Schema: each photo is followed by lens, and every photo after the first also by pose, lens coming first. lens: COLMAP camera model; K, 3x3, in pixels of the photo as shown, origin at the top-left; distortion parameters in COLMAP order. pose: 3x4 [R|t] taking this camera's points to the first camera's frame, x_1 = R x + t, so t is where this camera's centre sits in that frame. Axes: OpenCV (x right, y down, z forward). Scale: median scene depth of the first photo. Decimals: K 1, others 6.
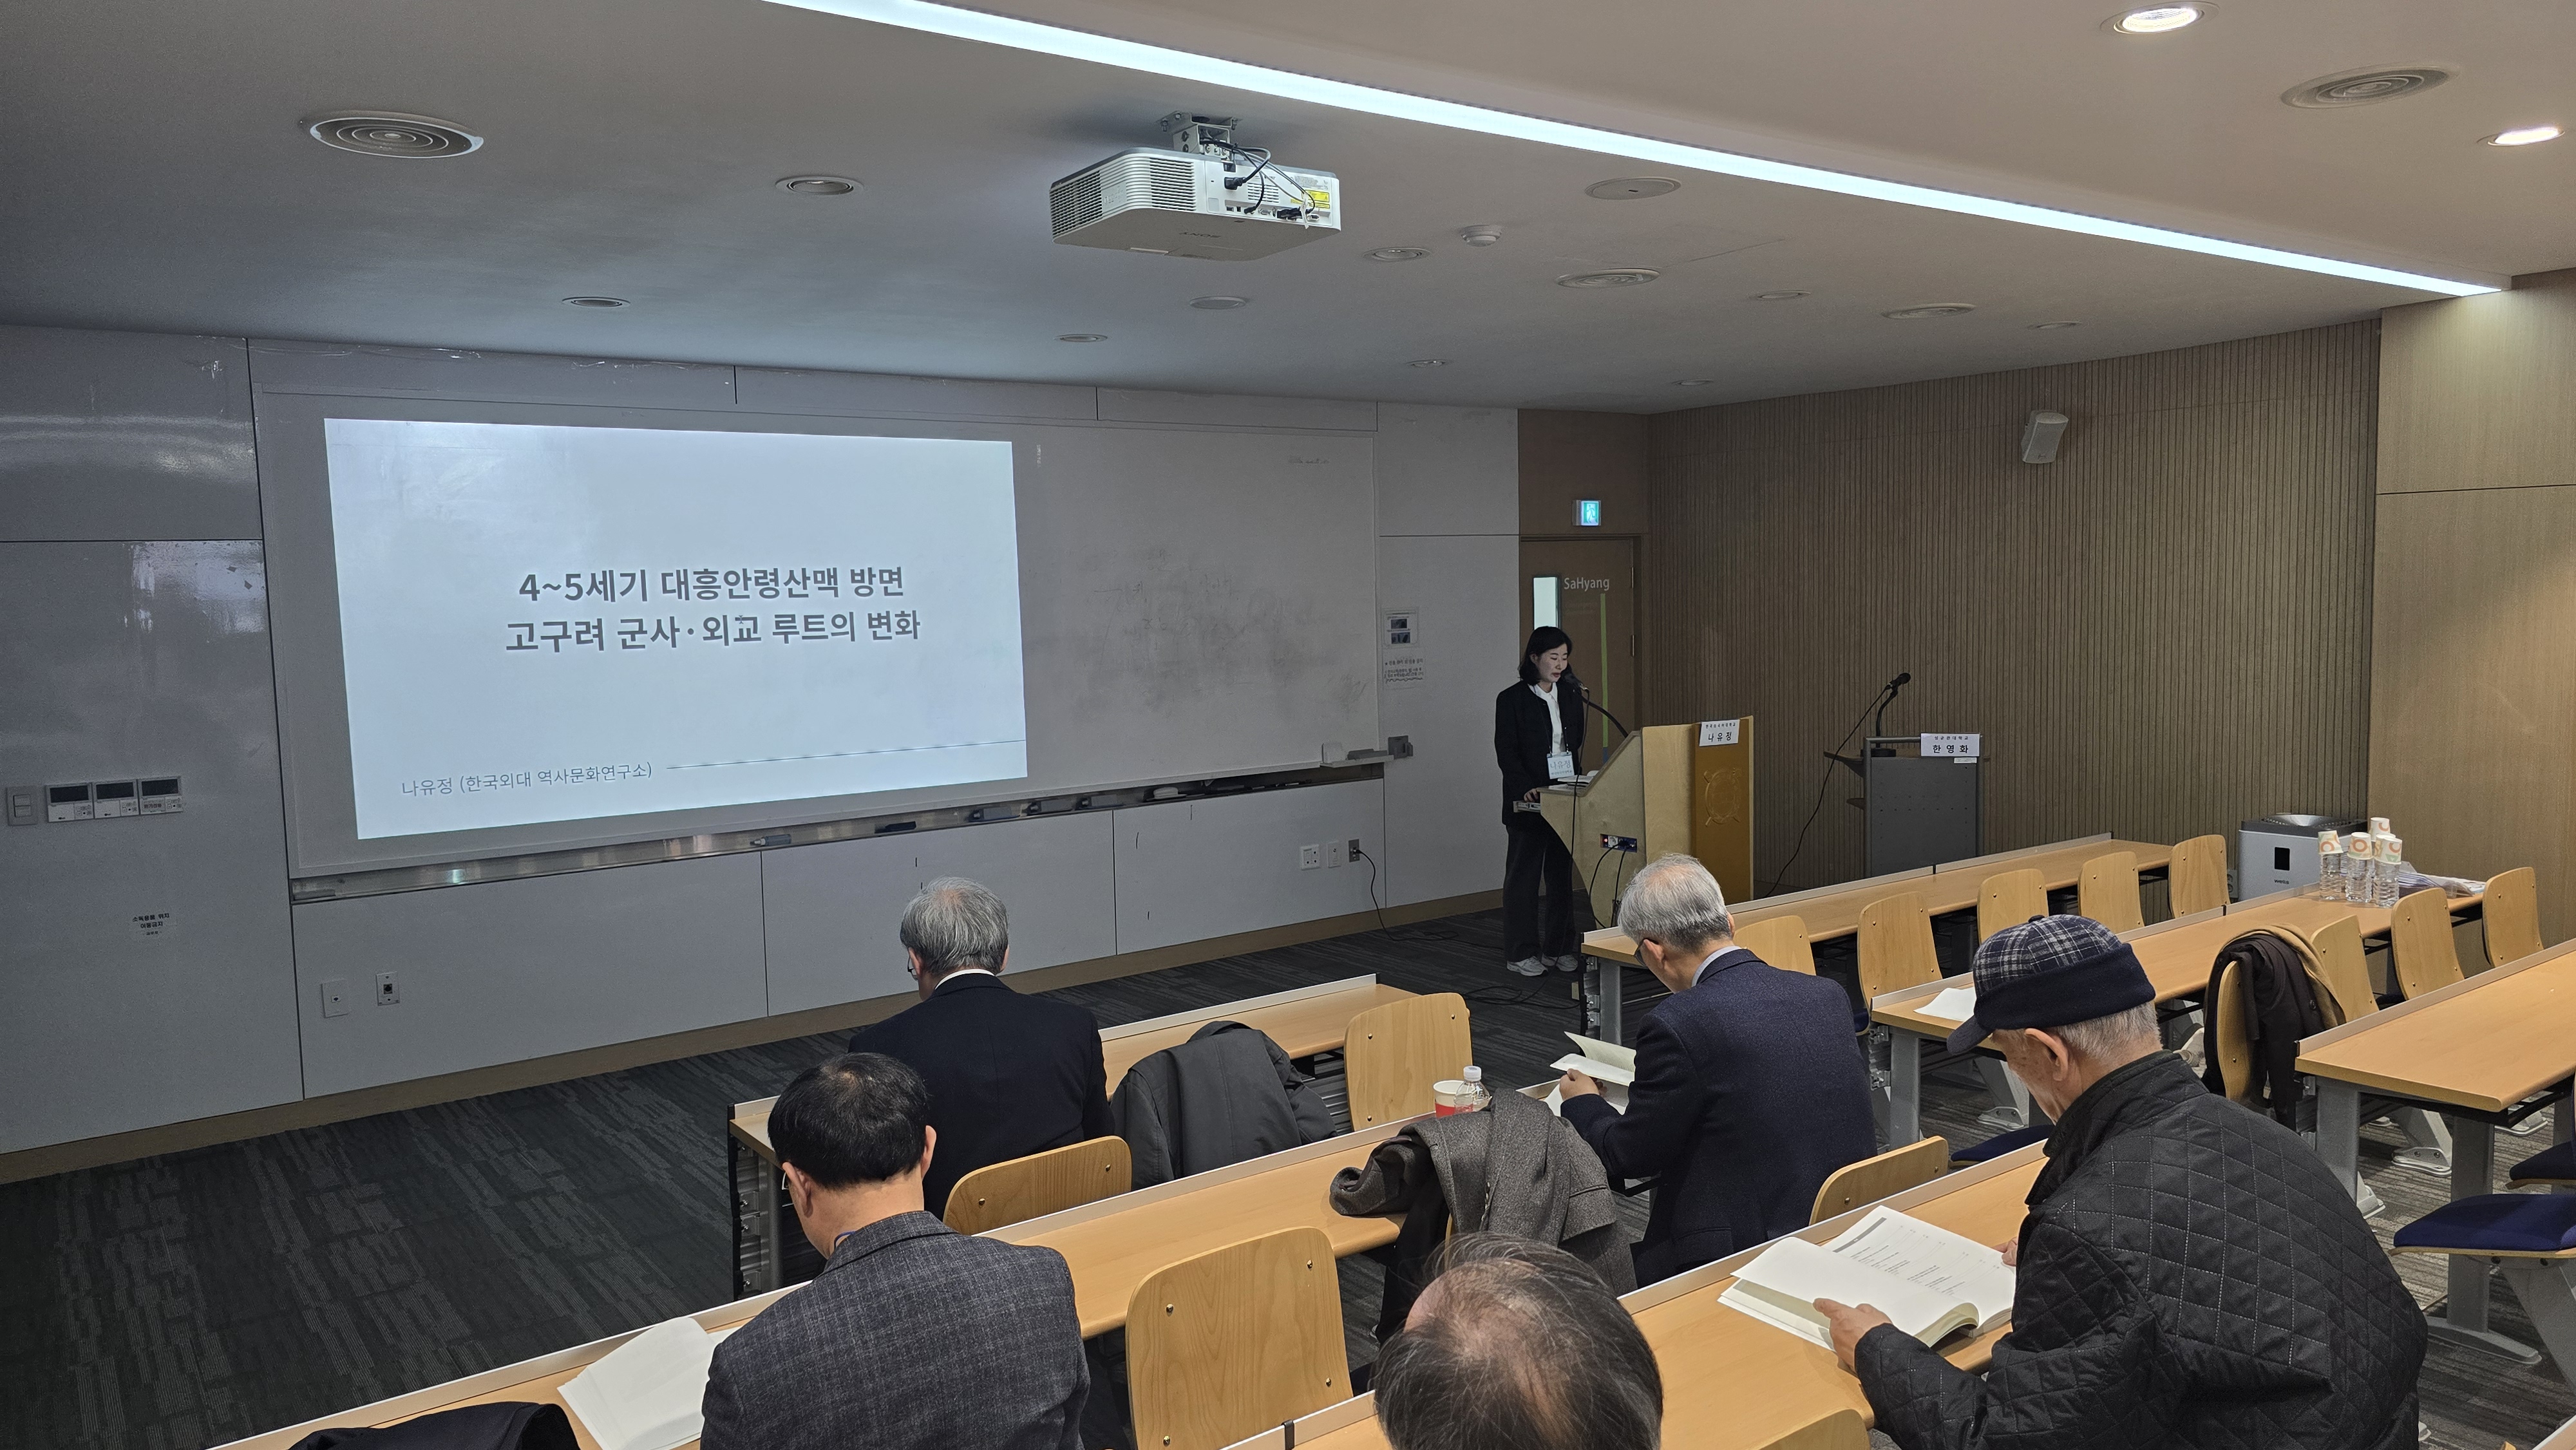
lens RADIAL K [[1744.3, 0, 1300.6], [0, 1744.3, 723.9], [0, 0, 1]] dist [0.091404, -0.085532]
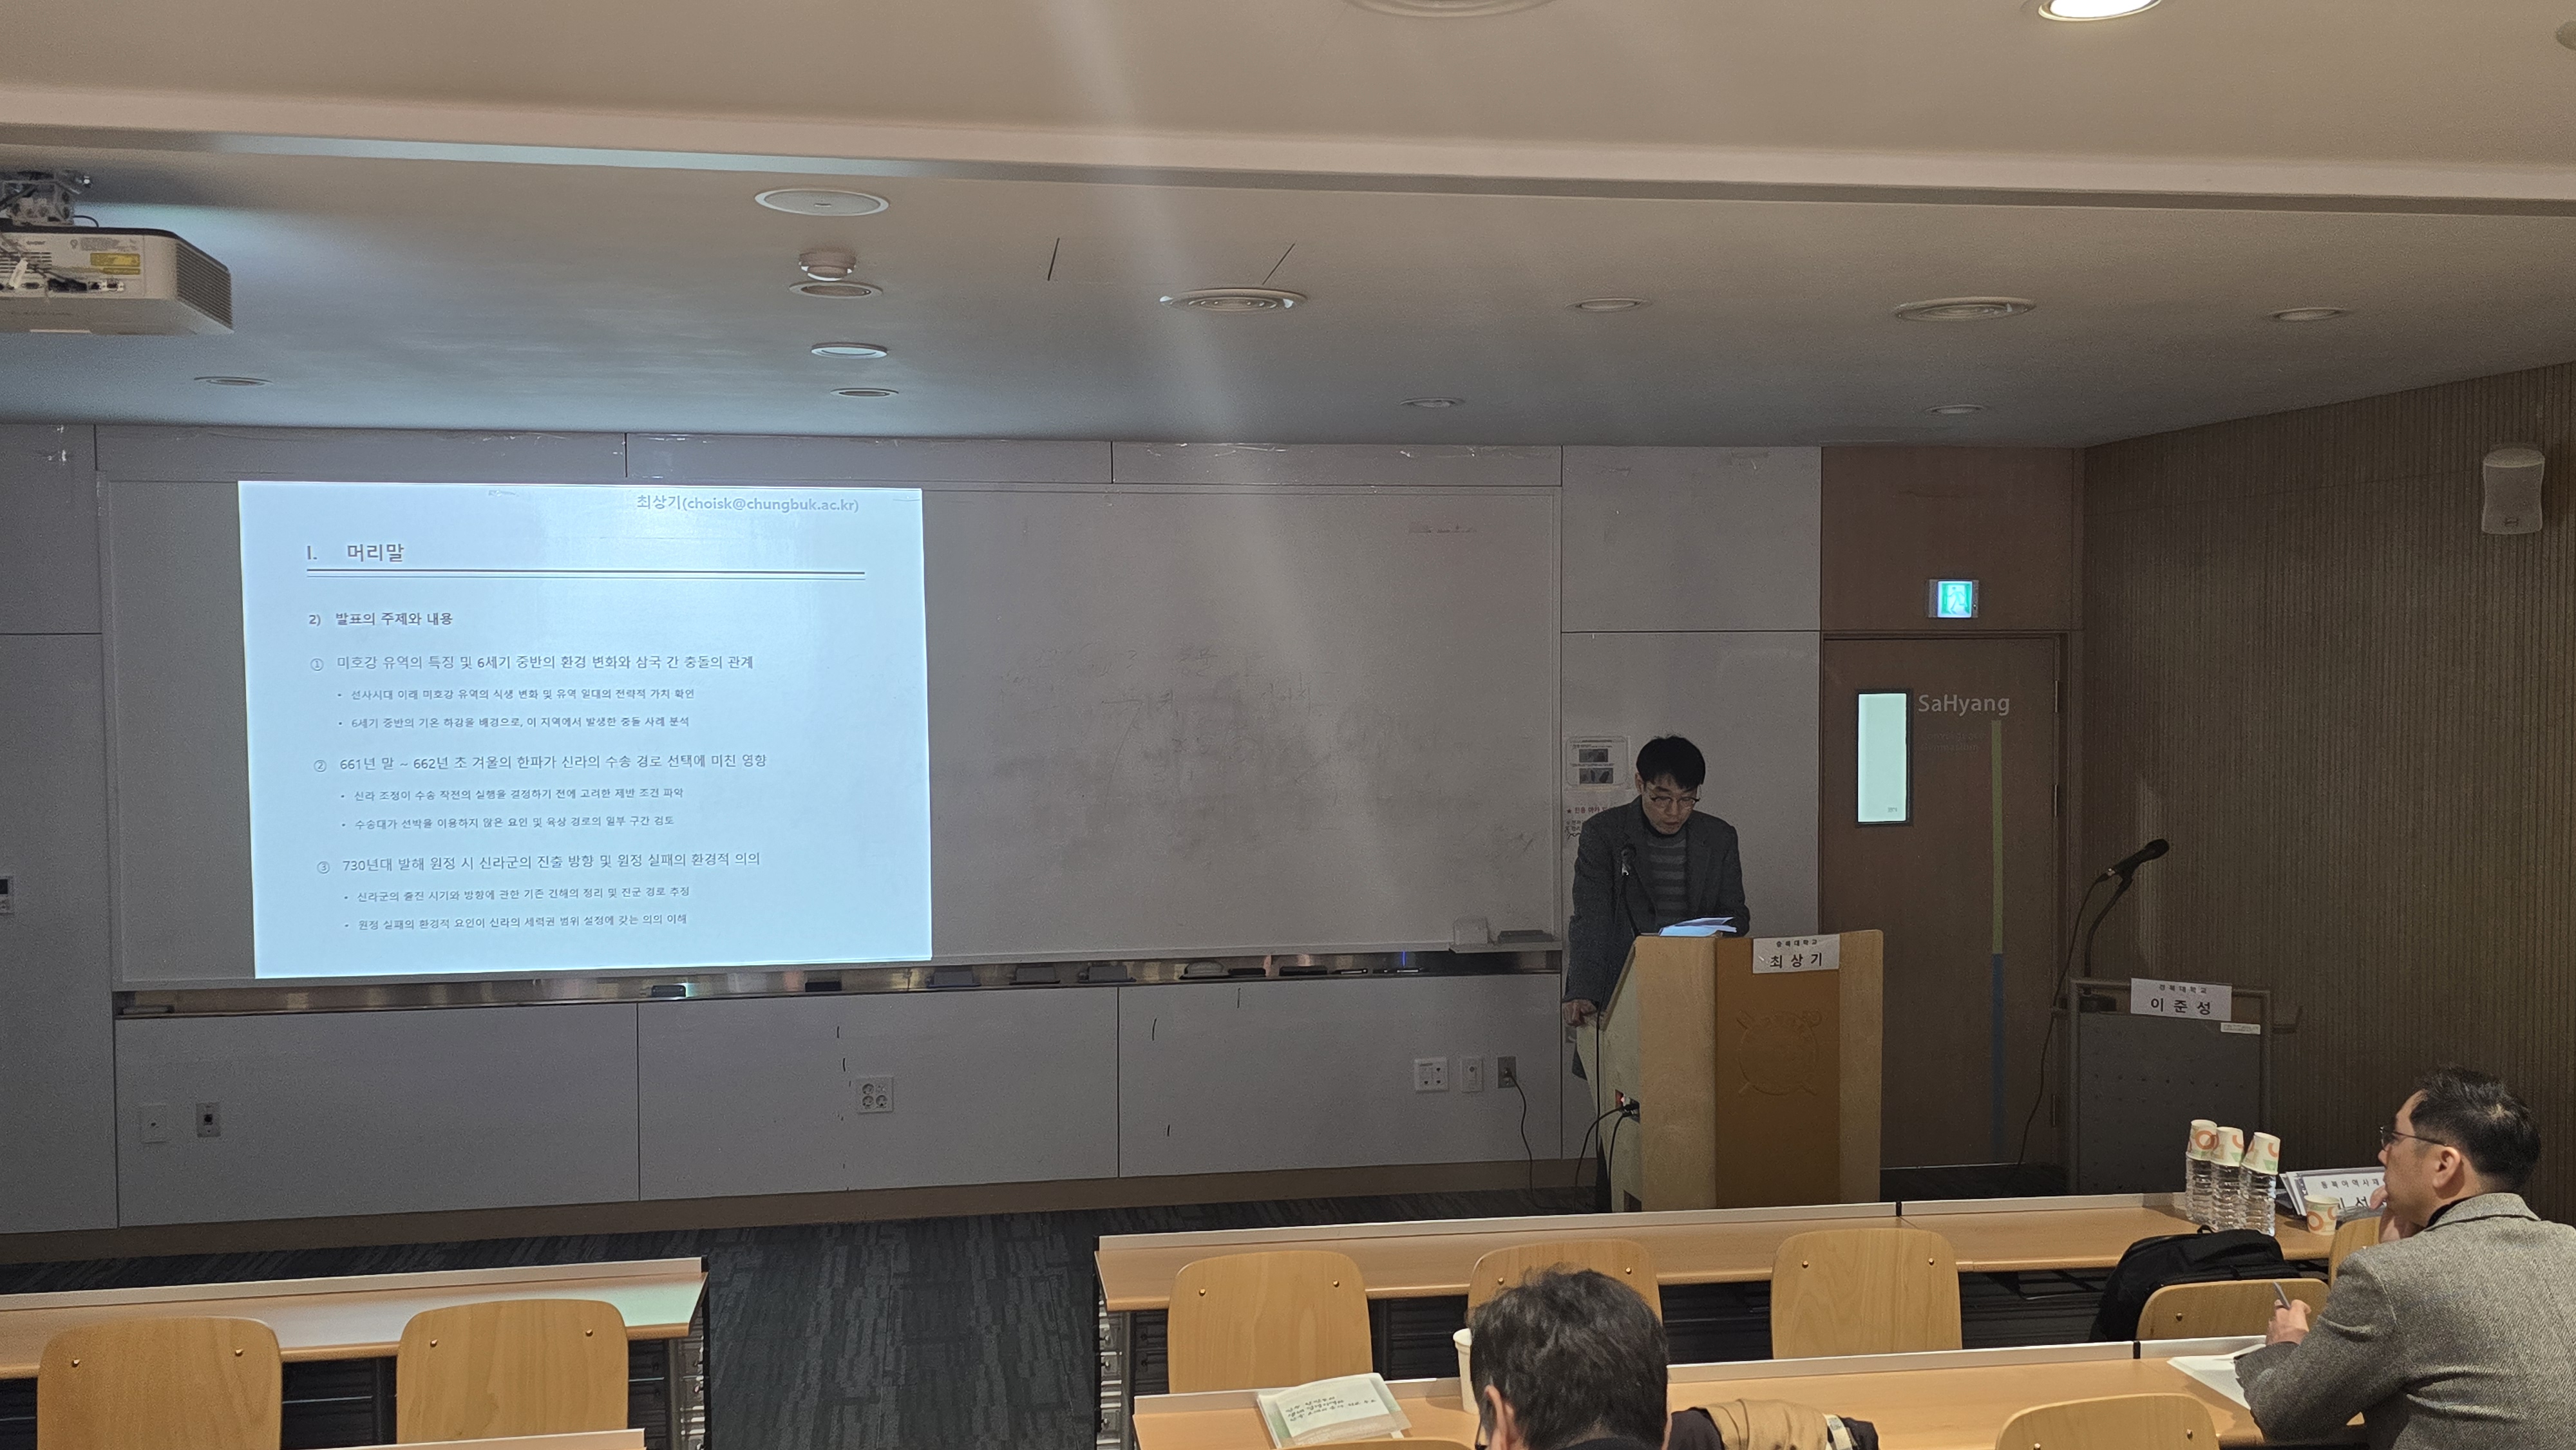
lens RADIAL K [[2273.3, 0, 1305.9], [0, 2273.3, 738.4], [0, 0, 1]] dist [0.130473, -0.184753]
pose [[0.886465, 0.037952, -0.461238, 0.457431], [-0.055674, 0.998139, -0.024871, -0.042417], [0.459436, 0.047727, 0.886928, 0.155955]]
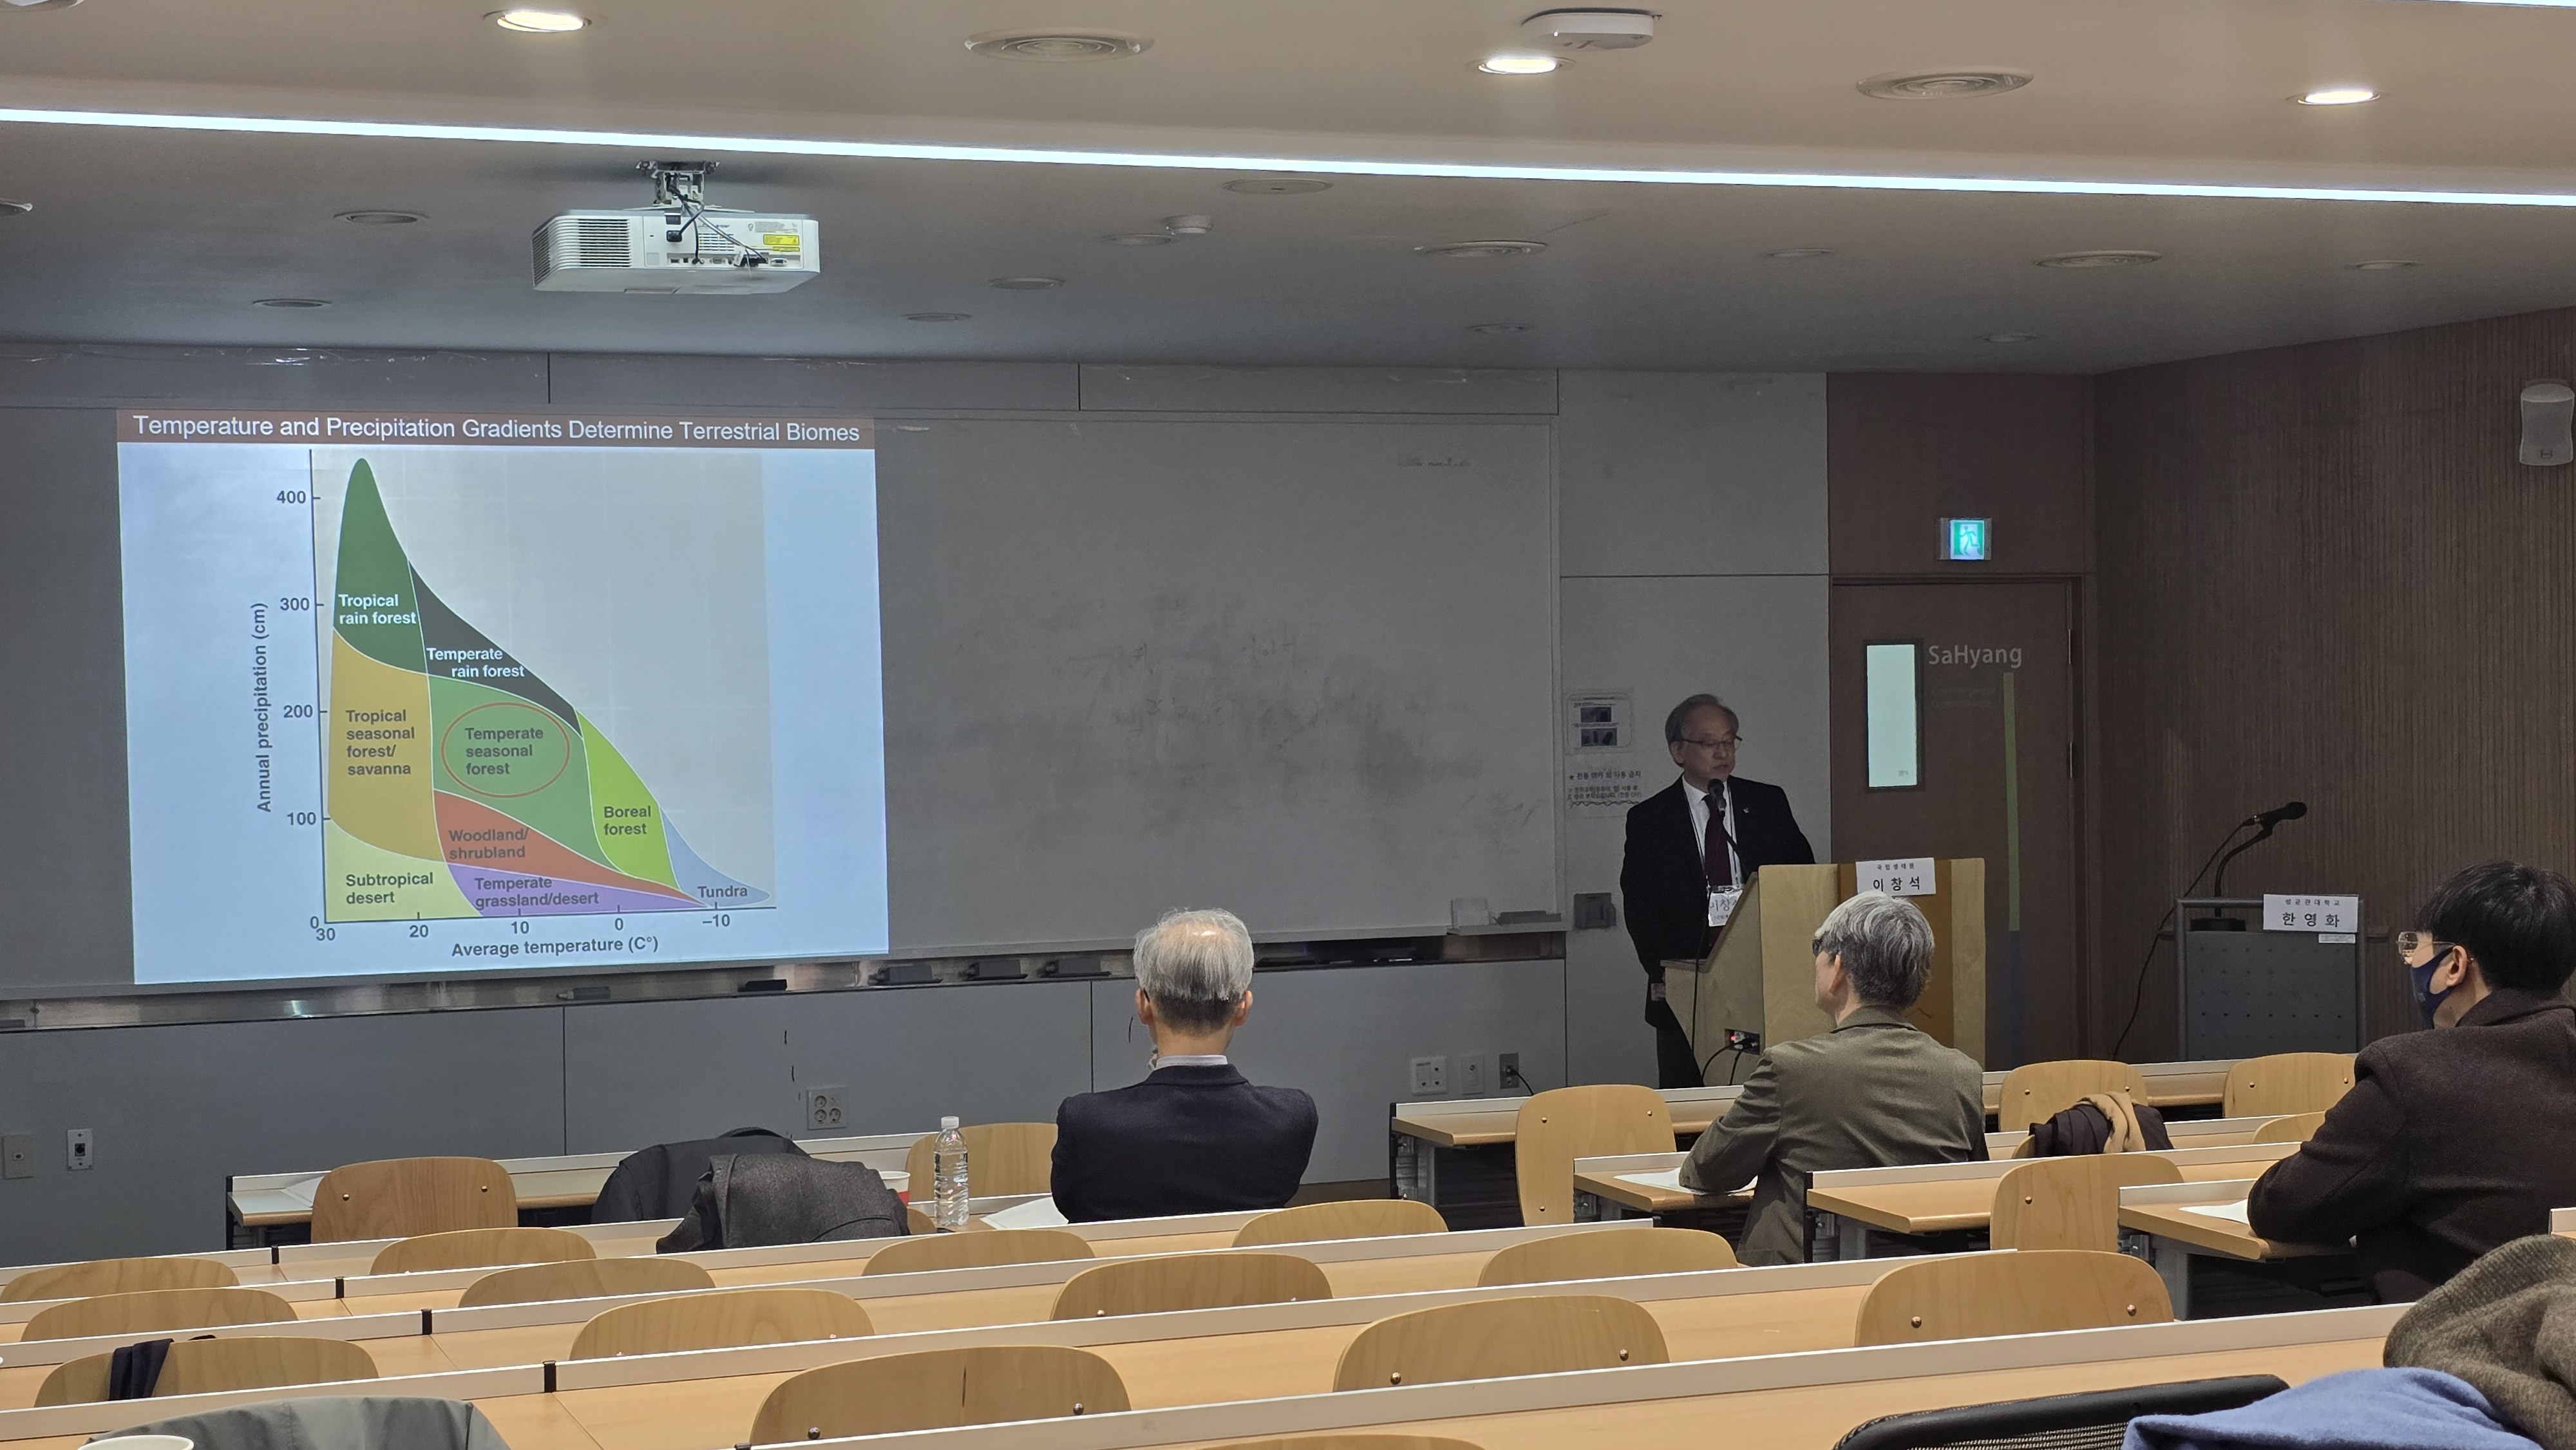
lens RADIAL K [[3848.0, 0, 1292.6], [0, 3848.0, 756.4], [0, 0, 1]] dist [0.137402, -0.029651]
pose [[0.959679, 0.016145, -0.280634, 0.414724], [-0.031584, 0.998220, -0.050581, 0.038375], [0.279318, 0.057405, 0.958481, -0.444360]]
